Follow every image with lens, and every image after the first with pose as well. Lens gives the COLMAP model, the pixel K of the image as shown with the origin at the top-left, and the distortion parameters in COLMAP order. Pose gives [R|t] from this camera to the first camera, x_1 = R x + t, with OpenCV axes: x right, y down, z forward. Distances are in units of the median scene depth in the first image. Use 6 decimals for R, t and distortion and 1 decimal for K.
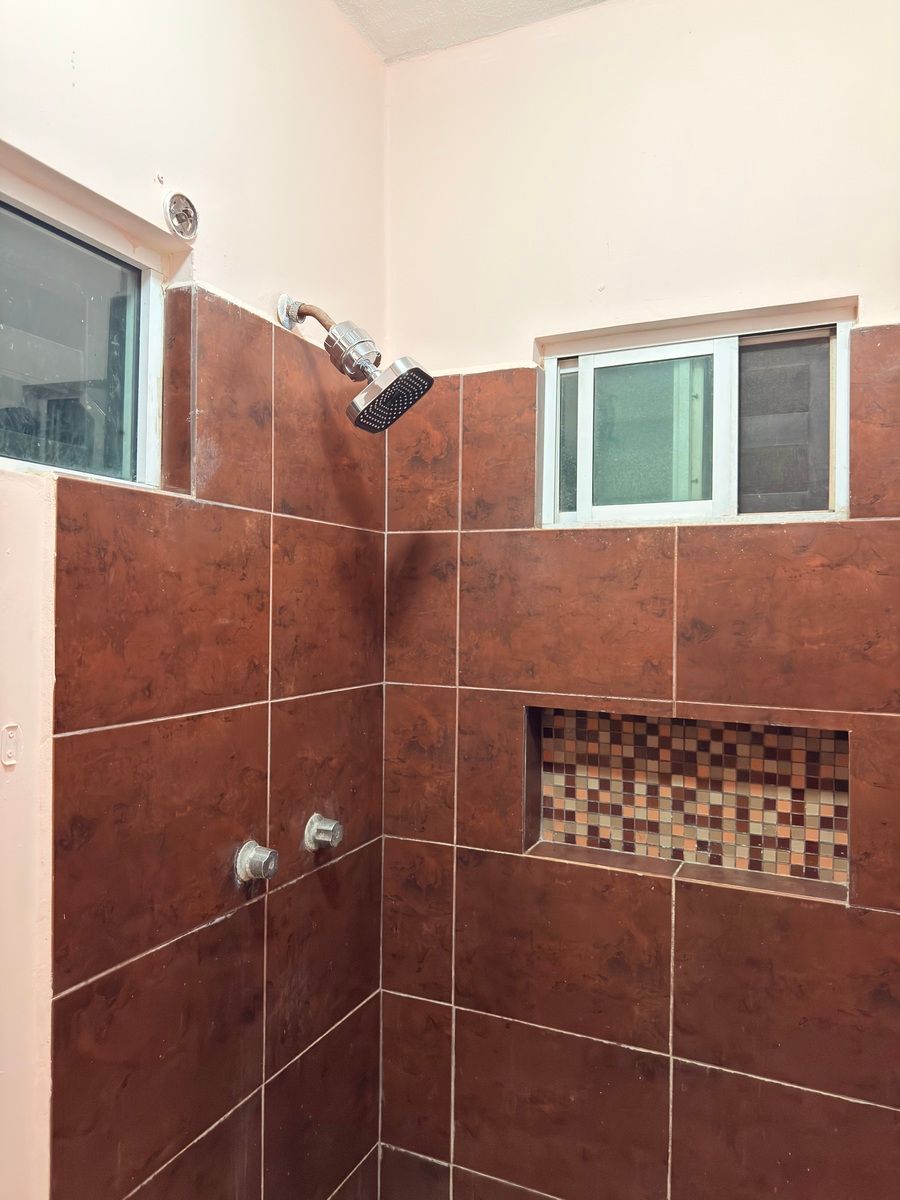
lens RADIAL K [[851.8, 0, 452.3], [0, 851.8, 600.6], [0, 0, 1]] dist [0.031348, -0.027470]
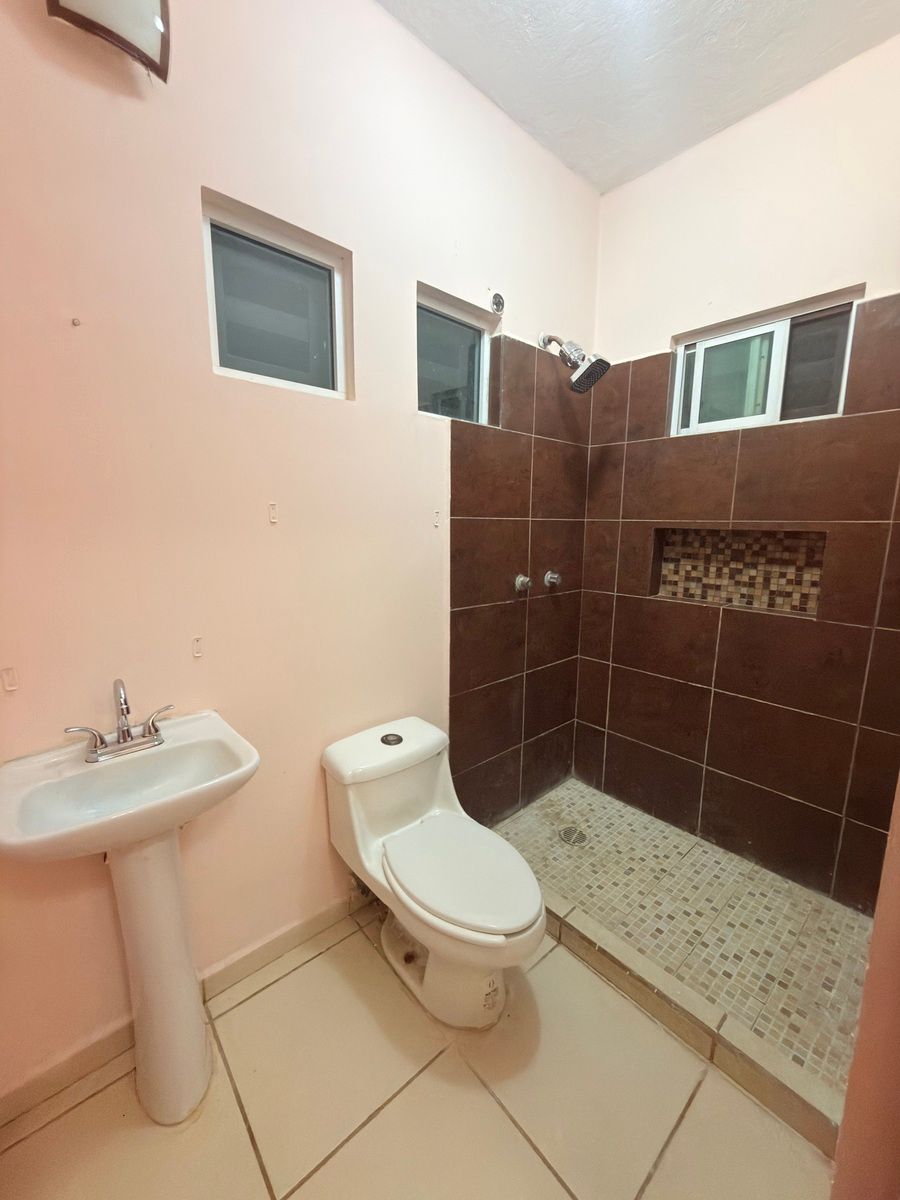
lens RADIAL K [[477.5, 0, 448.0], [0, 477.5, 601.9], [0, 0, 1]] dist [-0.010339, 0.000362]
pose [[0.916289, 0.061988, -0.395691, 0.104369], [0.005192, 0.986029, 0.166493, 0.115394], [0.400483, -0.154610, 0.903166, -0.295328]]
